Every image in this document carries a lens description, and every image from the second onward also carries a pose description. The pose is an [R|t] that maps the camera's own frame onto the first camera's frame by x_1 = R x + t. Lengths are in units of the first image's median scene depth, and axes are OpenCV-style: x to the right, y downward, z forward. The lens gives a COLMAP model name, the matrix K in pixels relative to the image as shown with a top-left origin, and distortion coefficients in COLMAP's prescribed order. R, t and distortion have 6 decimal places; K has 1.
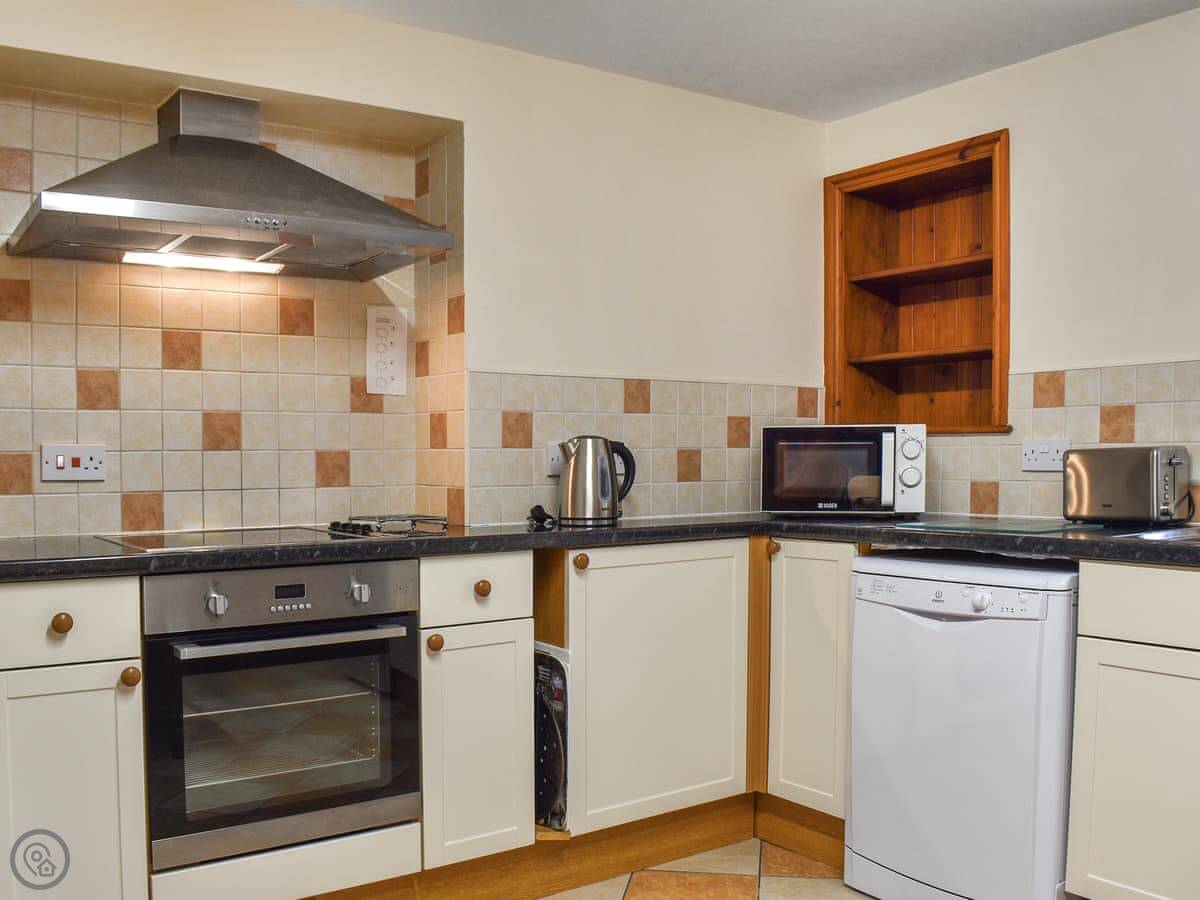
lens RADIAL K [[1096.6, 0, 519.2], [0, 1096.6, 484.8], [0, 0, 1]] dist [-0.088965, -0.001741]
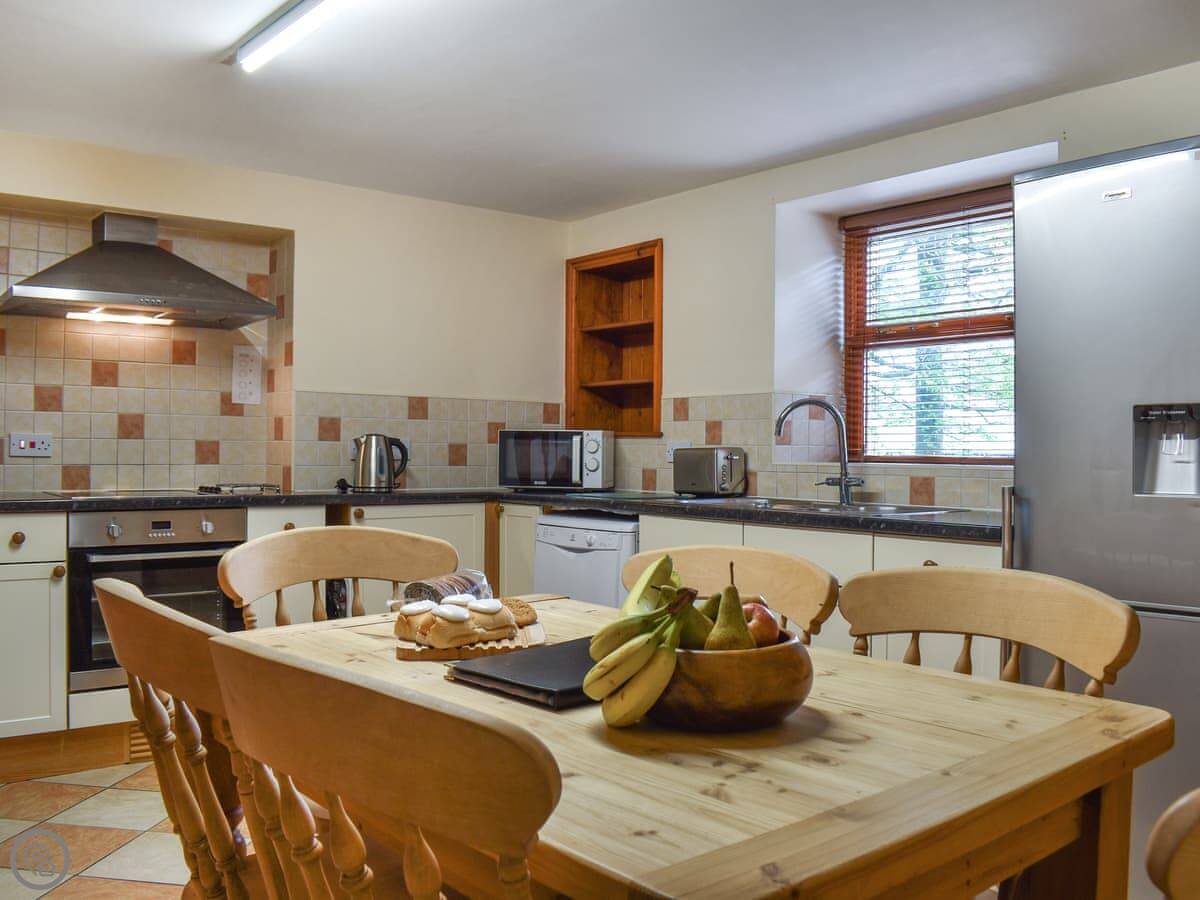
lens RADIAL K [[1063.6, 0, 600.0], [0, 1063.6, 450.0], [0, 0, 1]] dist [-0.087154, 0.008509]
pose [[0.995240, 0.019005, 0.095584, 0.238270], [-0.016617, 0.999531, -0.025718, 0.010772], [-0.096028, 0.024008, 0.995089, -0.517284]]
